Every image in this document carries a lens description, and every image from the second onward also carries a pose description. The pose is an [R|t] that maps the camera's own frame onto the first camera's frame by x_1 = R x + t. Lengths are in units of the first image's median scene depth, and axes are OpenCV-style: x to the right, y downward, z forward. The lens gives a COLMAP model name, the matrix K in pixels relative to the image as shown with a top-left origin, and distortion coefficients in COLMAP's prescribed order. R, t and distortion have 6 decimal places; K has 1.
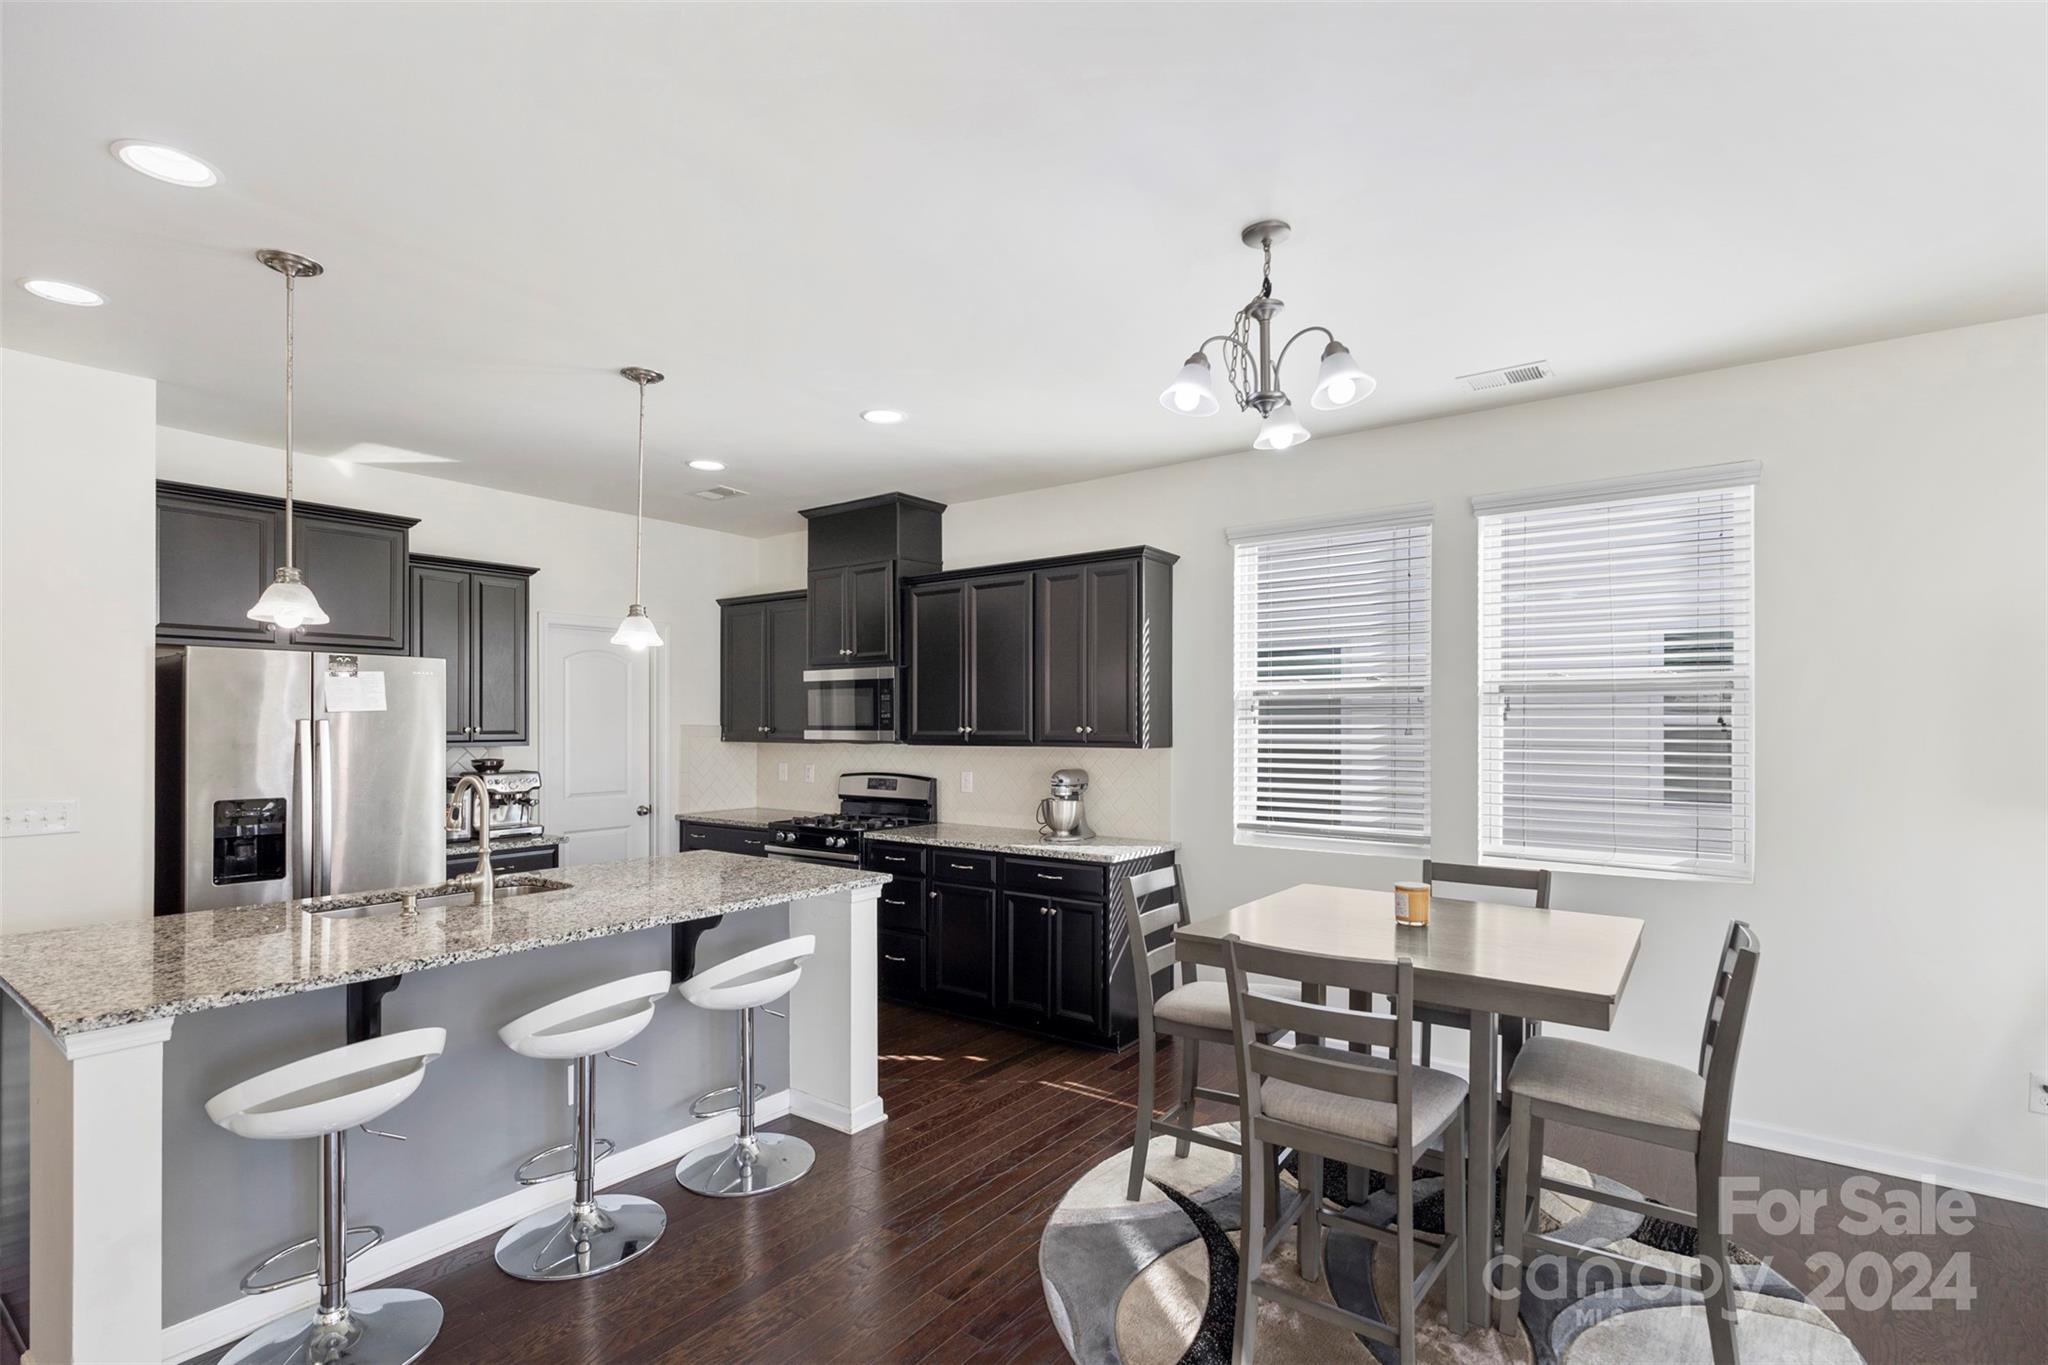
lens RADIAL K [[956.4, 0, 1028.6], [0, 956.4, 720.6], [0, 0, 1]] dist [-0.015055, 0.000569]
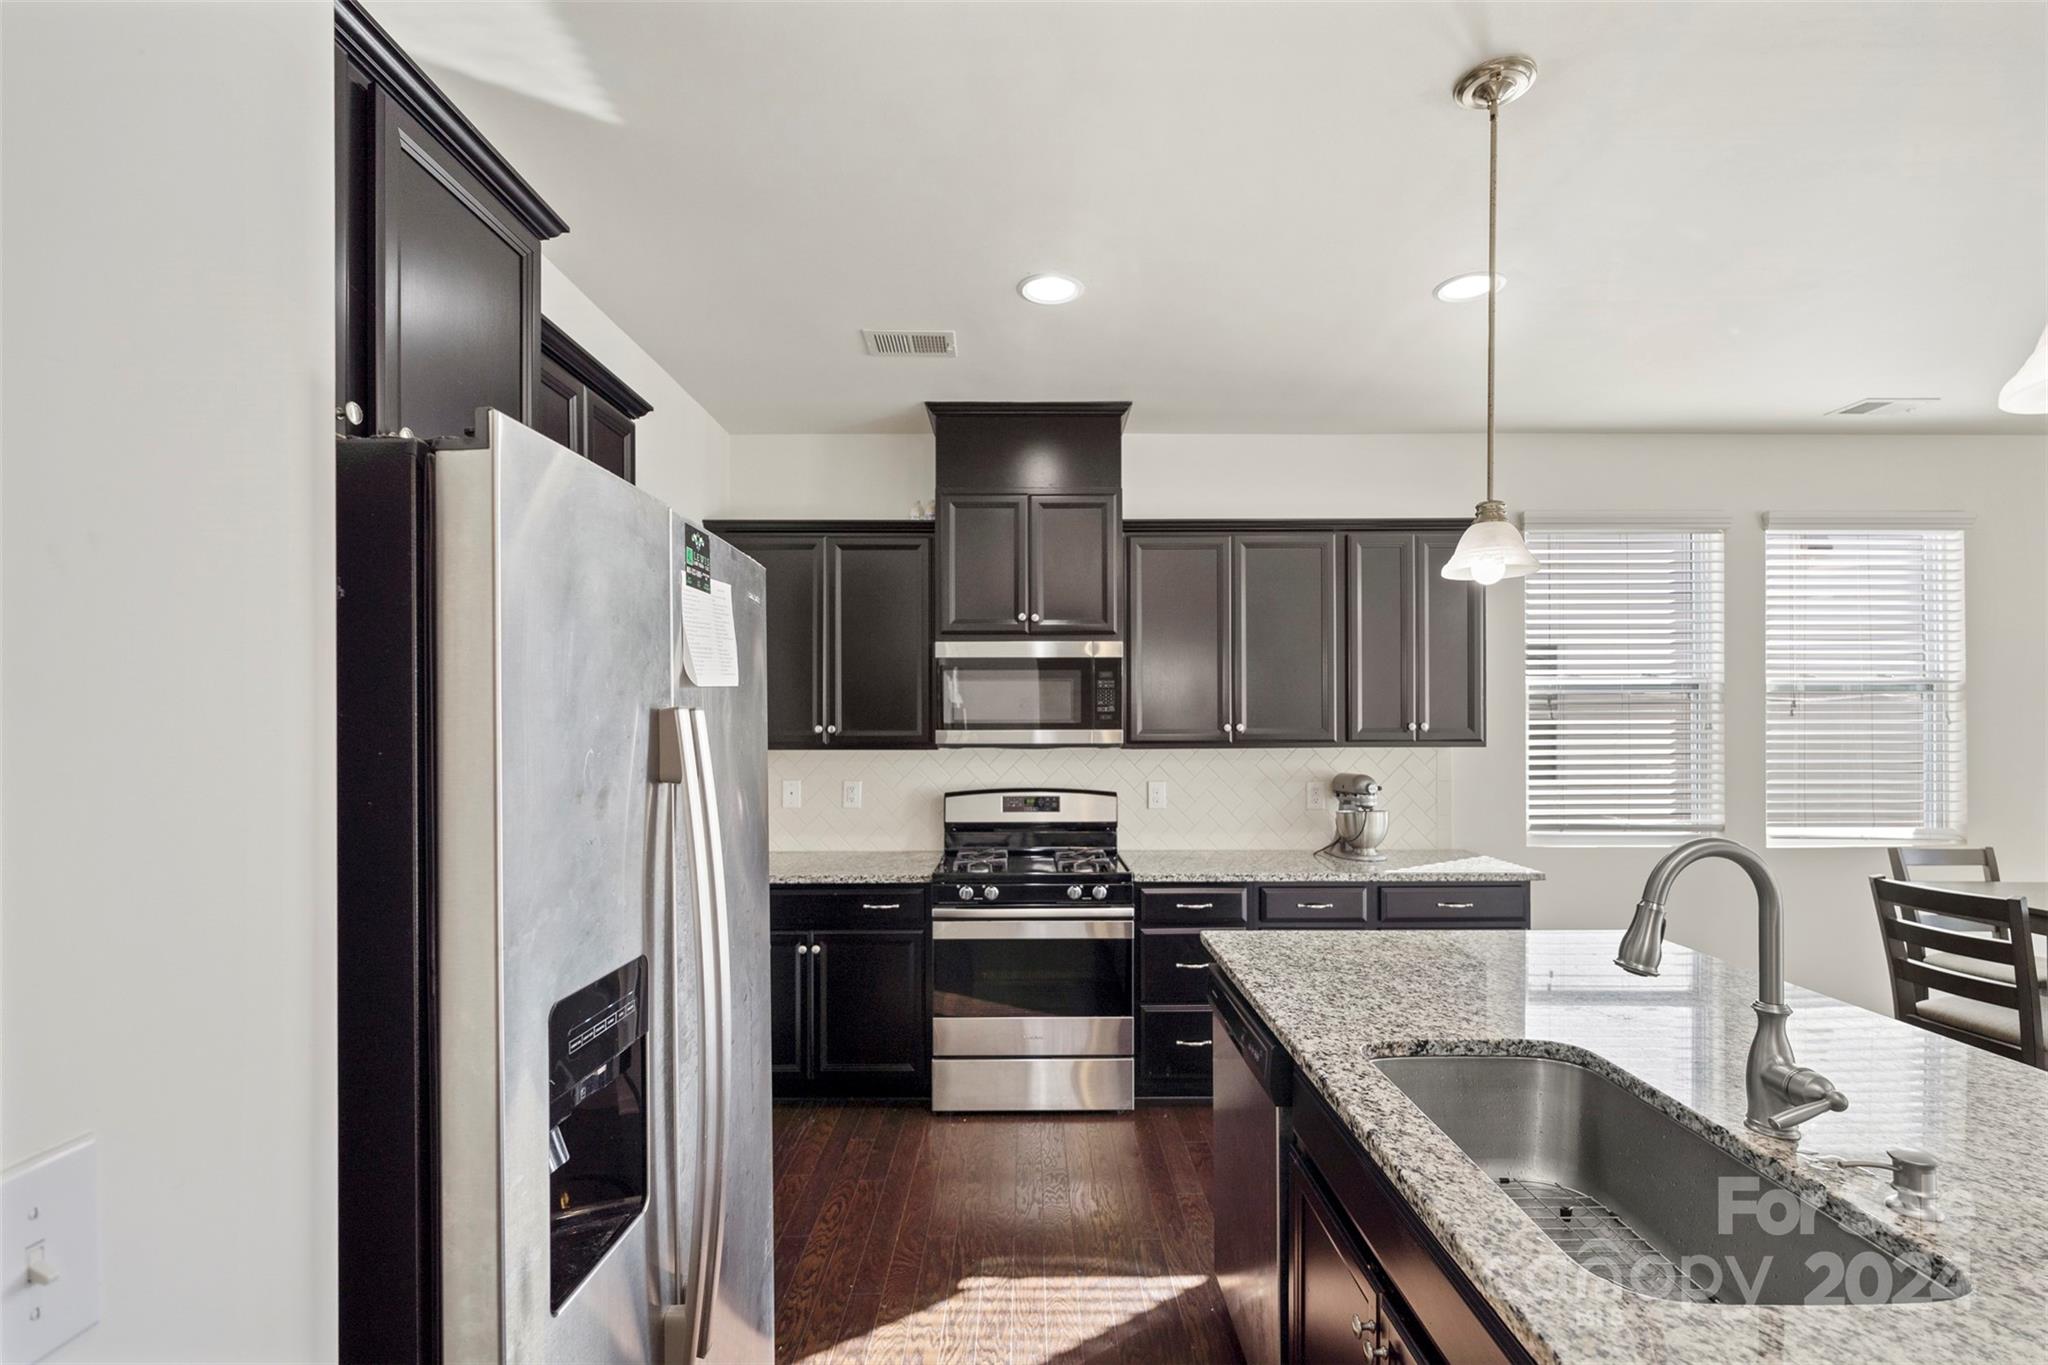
lens RADIAL K [[931.8, 0, 1033.9], [0, 931.8, 718.4], [0, 0, 1]] dist [-0.007762, 0.001529]
pose [[0.796278, 0.000008, 0.604931, -0.642649], [0.000668, 0.999999, -0.000893, 0.002702], [-0.604931, 0.001115, 0.796277, 0.494016]]
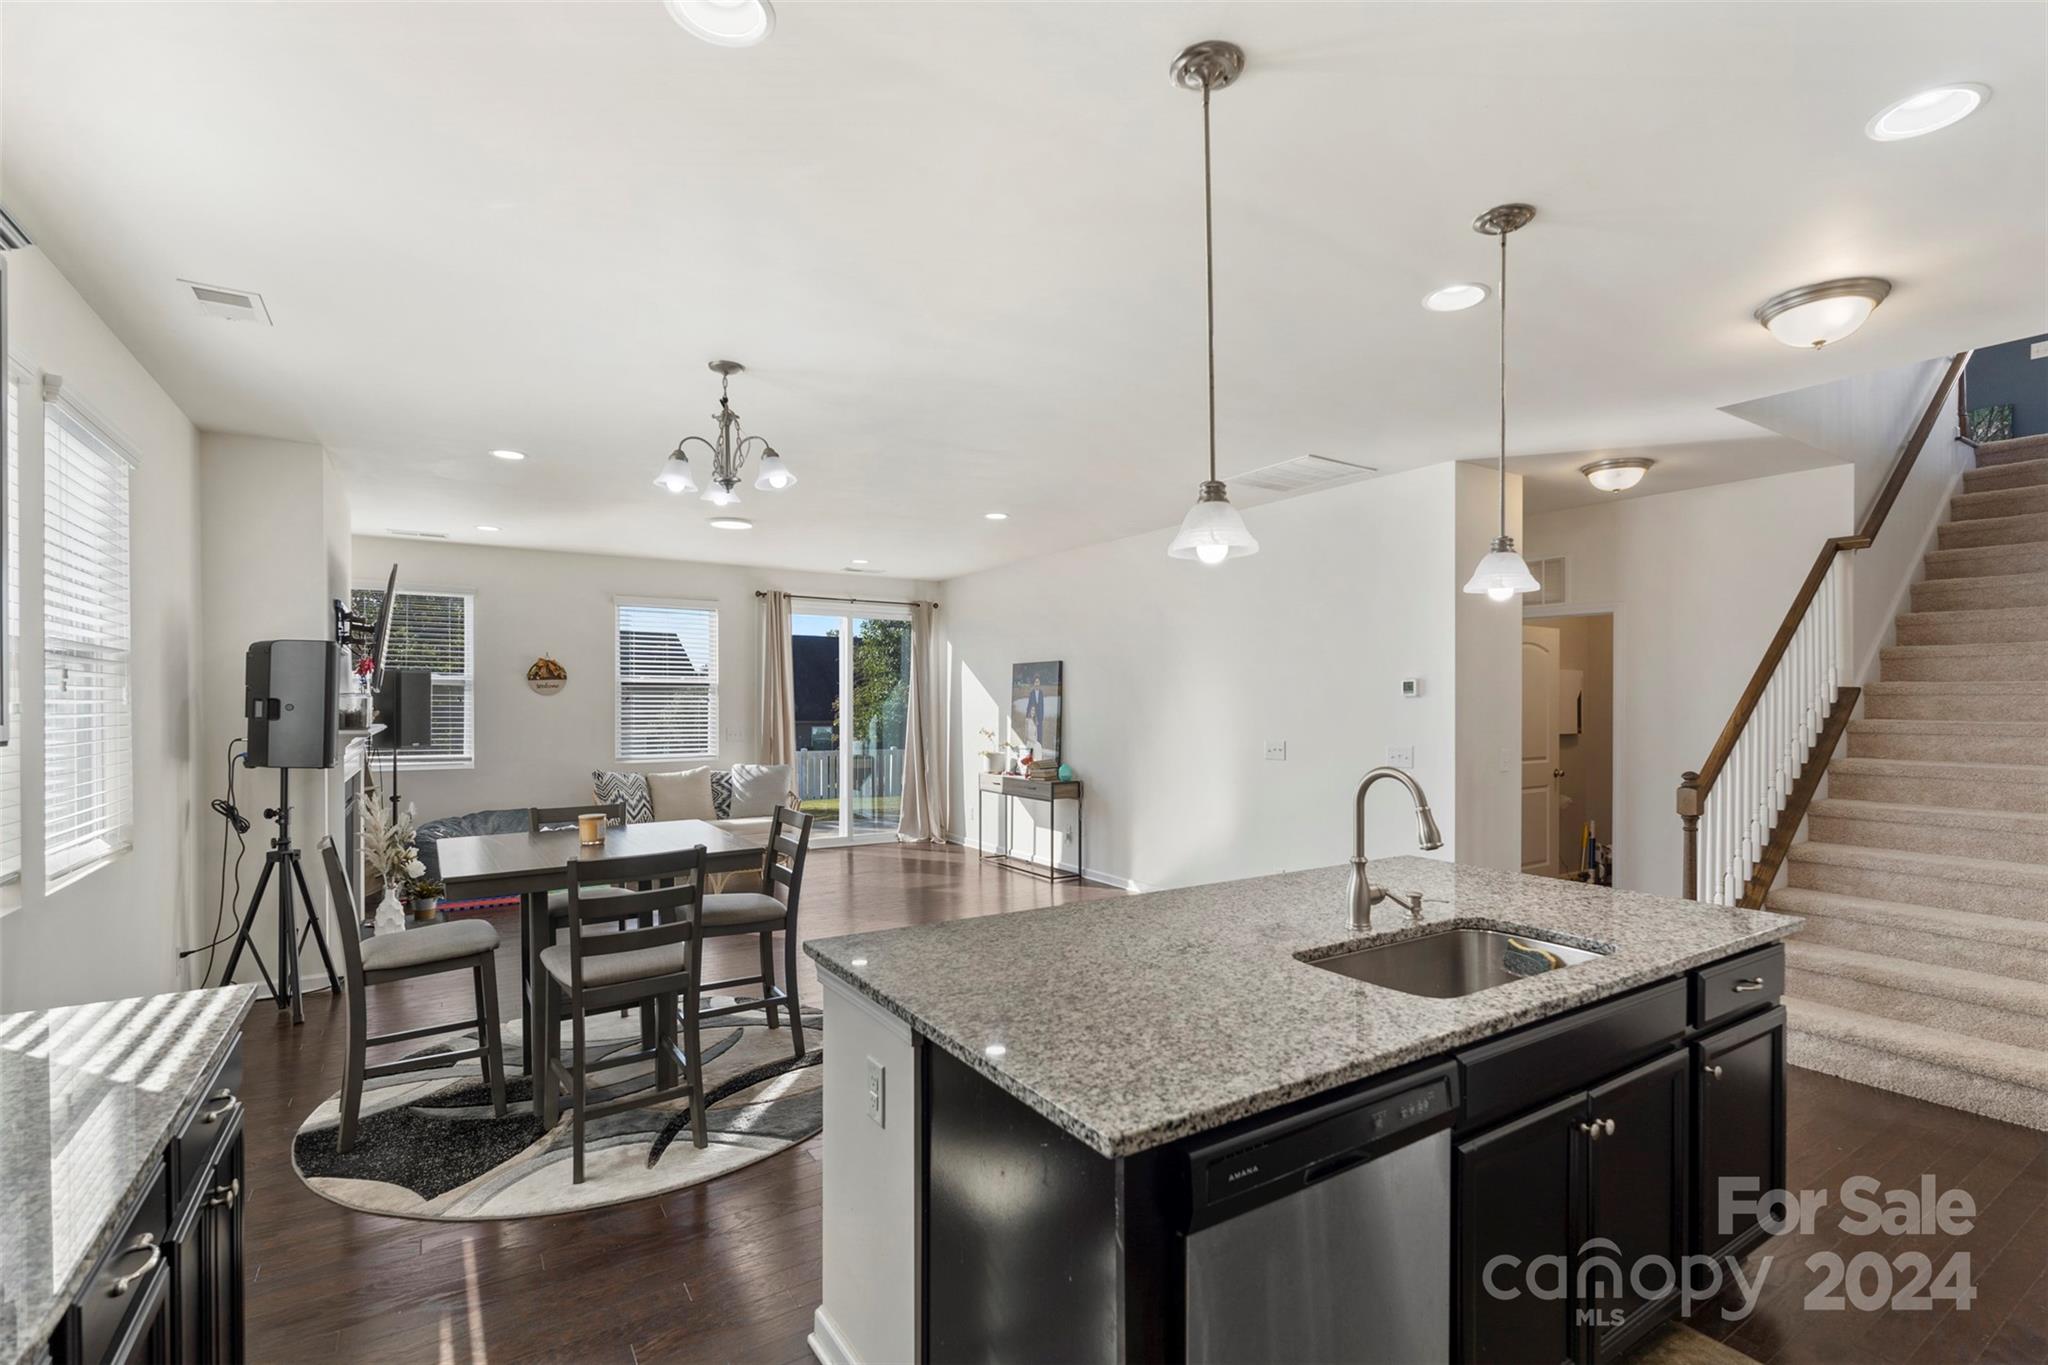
lens RADIAL K [[931.8, 0, 1072.0], [0, 931.8, 702.0], [0, 0, 1]] dist [-0.007762, 0.001529]
pose [[-0.942790, -0.001464, 0.333385, -0.346561], [-0.000697, 0.999997, 0.002418, 0.004232], [-0.333388, 0.002047, -0.942788, 1.049865]]
